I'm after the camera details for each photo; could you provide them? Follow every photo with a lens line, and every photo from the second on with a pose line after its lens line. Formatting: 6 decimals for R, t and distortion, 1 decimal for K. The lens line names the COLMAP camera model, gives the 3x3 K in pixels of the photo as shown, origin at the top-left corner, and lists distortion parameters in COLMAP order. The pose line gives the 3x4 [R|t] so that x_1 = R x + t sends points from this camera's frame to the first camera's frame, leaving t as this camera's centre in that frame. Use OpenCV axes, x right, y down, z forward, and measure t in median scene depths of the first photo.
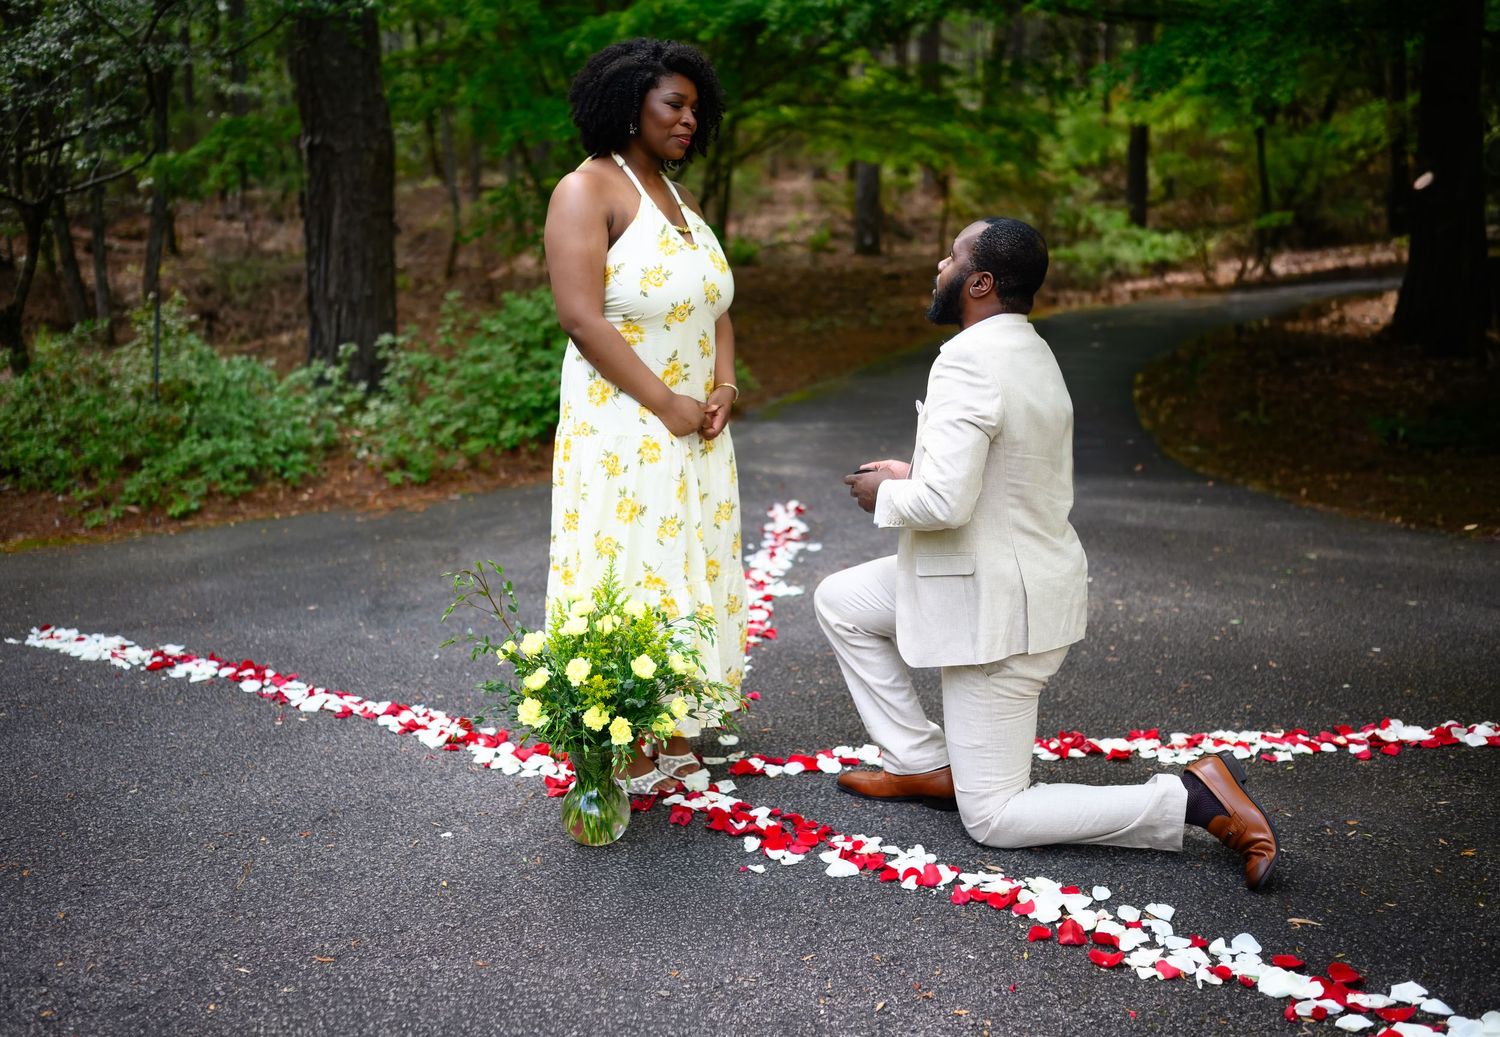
lens RADIAL K [[1560.5, 0, 723.5], [0, 1560.5, 532.5], [0, 0, 1]] dist [-0.006749, 0.000000]
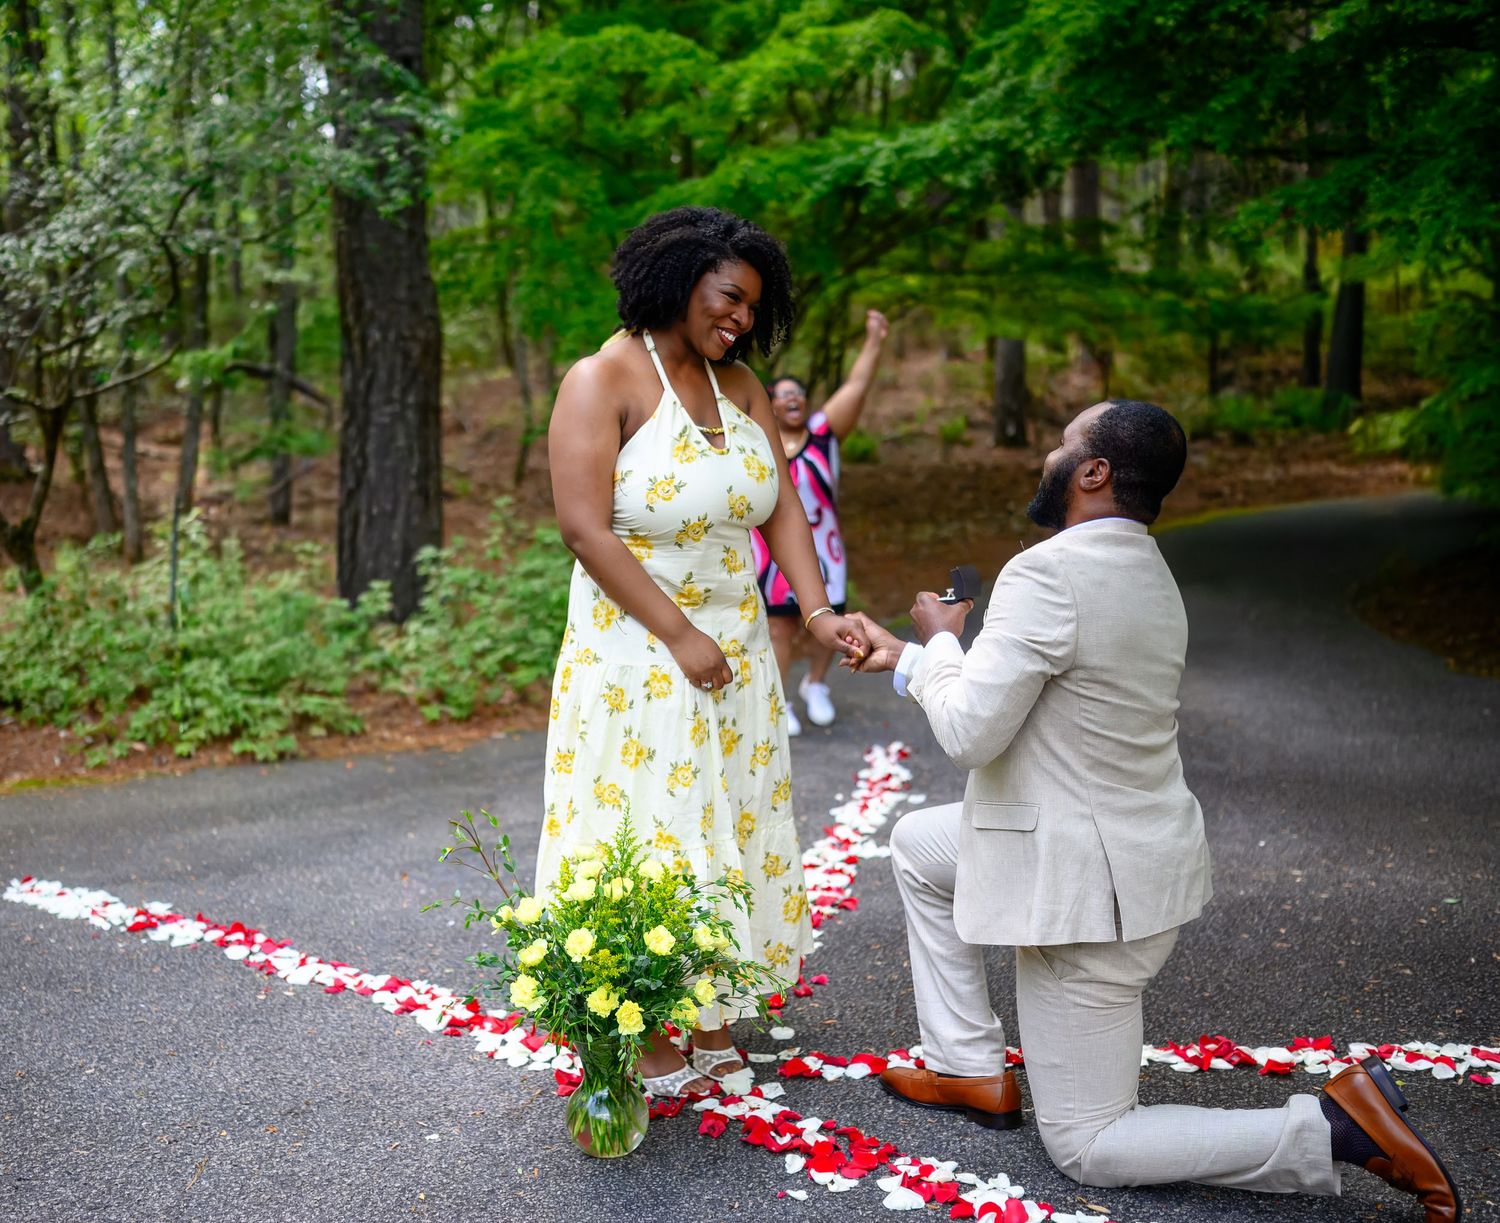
lens RADIAL K [[1843.7, 0, 570.0], [0, 1843.7, 625.0], [0, 0, 1]] dist [0.002487, 0.000000]
pose [[0.987242, -0.003400, -0.159193, 0.049362], [-0.009801, 0.996579, -0.082066, -0.000475], [0.158928, 0.082579, 0.983831, 0.009188]]
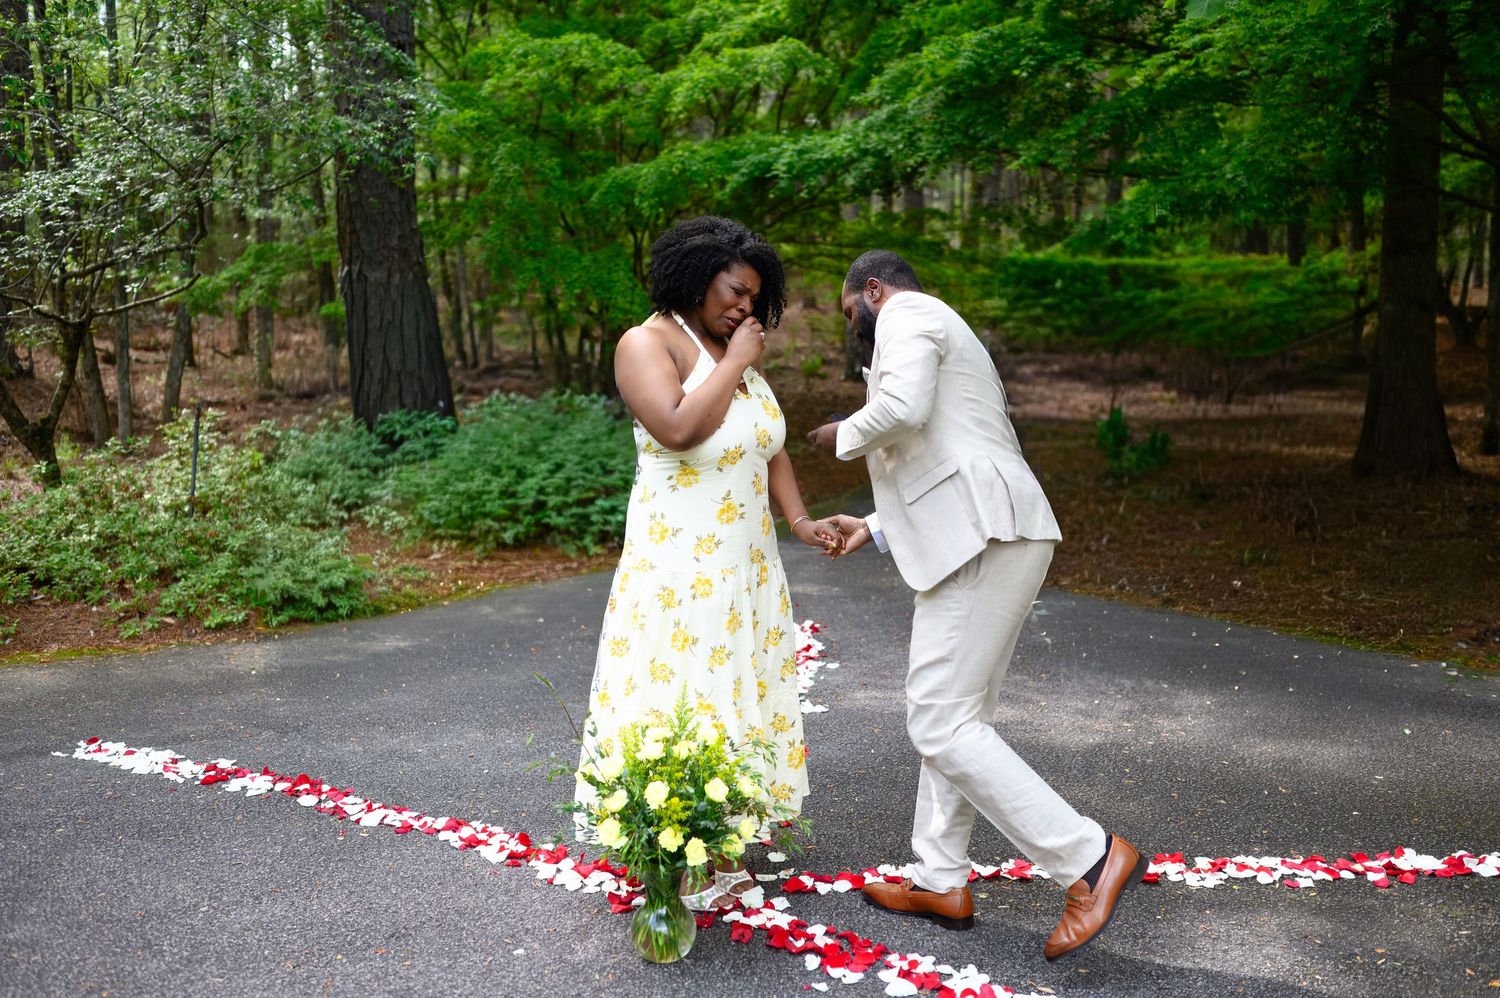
lens RADIAL K [[1506.1, 0, 742.3], [0, 1506.1, 490.0], [0, 0, 1]] dist [0.085499, 0.000000]
pose [[0.999263, 0.016173, 0.034805, -0.061314], [-0.012847, 0.995512, -0.093756, -0.018596], [-0.036166, 0.093240, 0.994987, -0.044313]]
